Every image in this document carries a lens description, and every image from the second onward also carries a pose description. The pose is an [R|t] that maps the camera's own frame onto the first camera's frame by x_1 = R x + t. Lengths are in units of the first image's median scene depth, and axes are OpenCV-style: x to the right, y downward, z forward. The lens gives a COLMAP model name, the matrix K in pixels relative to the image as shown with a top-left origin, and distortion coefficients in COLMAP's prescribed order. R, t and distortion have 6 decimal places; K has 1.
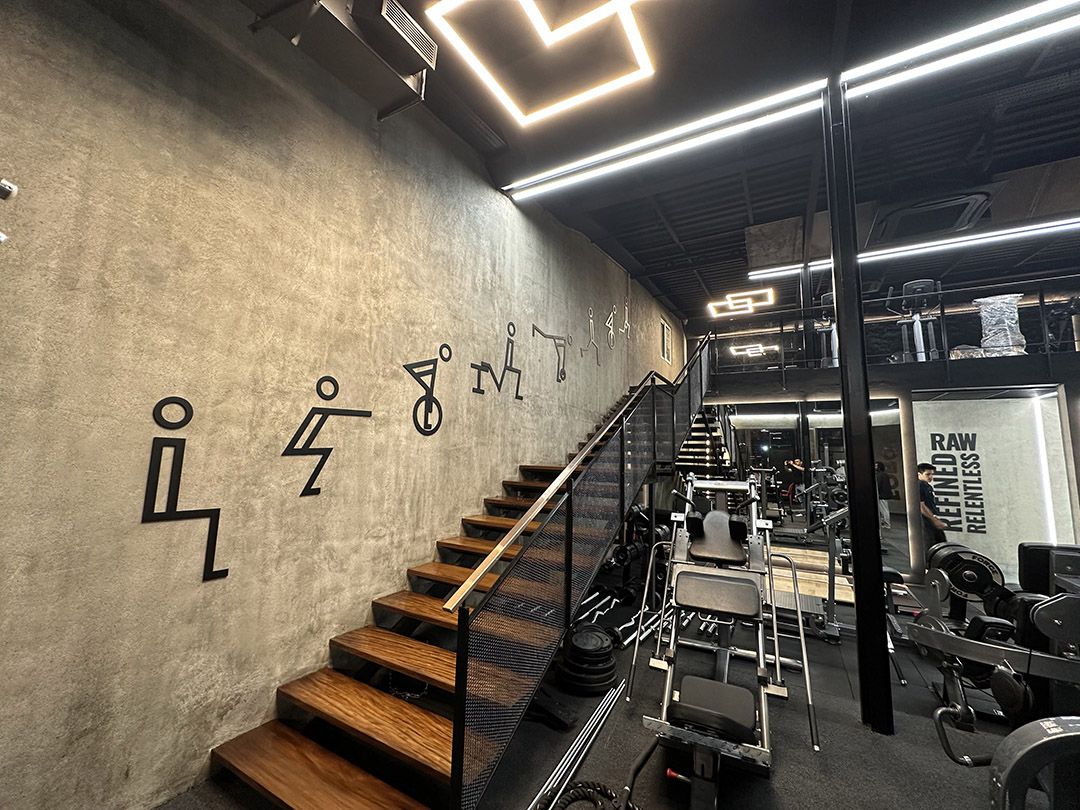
lens RADIAL K [[430.9, 0, 540.0], [0, 430.9, 405.0], [0, 0, 1]] dist [-0.002533, 0.000012]
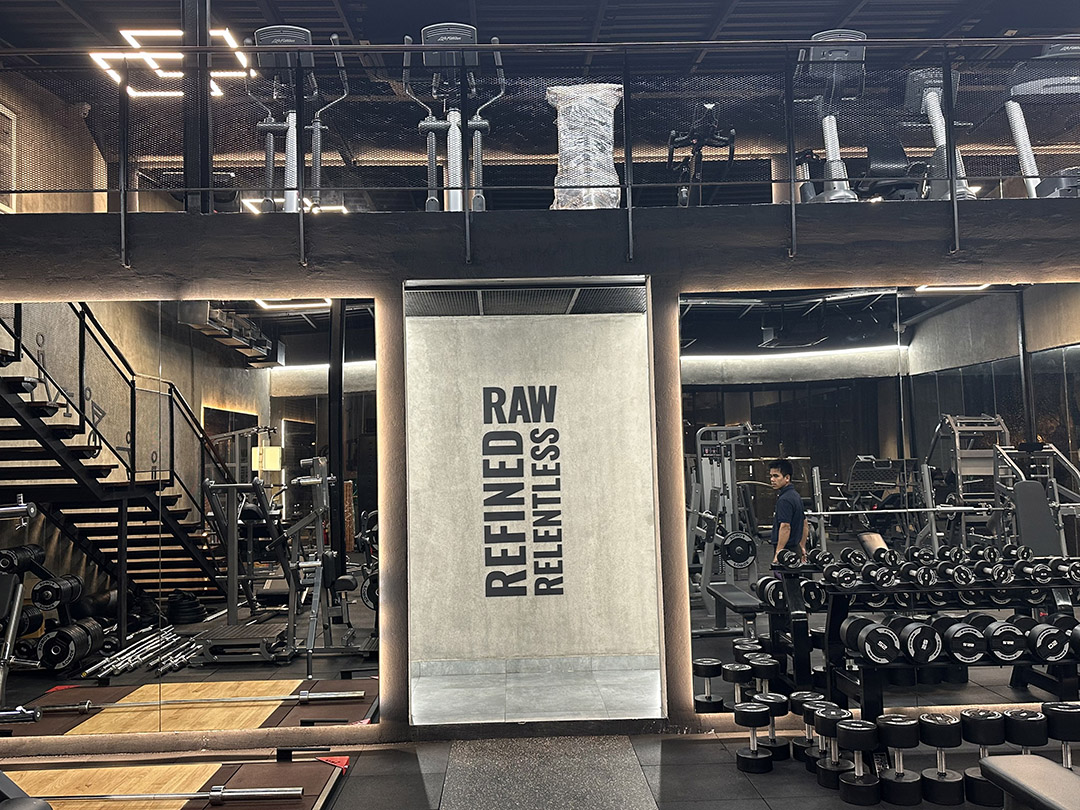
lens RADIAL K [[903.3, 0, 540.0], [0, 903.3, 405.0], [0, 0, 1]] dist [0.083174, -0.000228]
pose [[0.846803, -0.015543, 0.531679, 0.478172], [-0.014031, 0.998572, 0.051539, 0.037009], [-0.531721, -0.051103, 0.845376, 0.169170]]
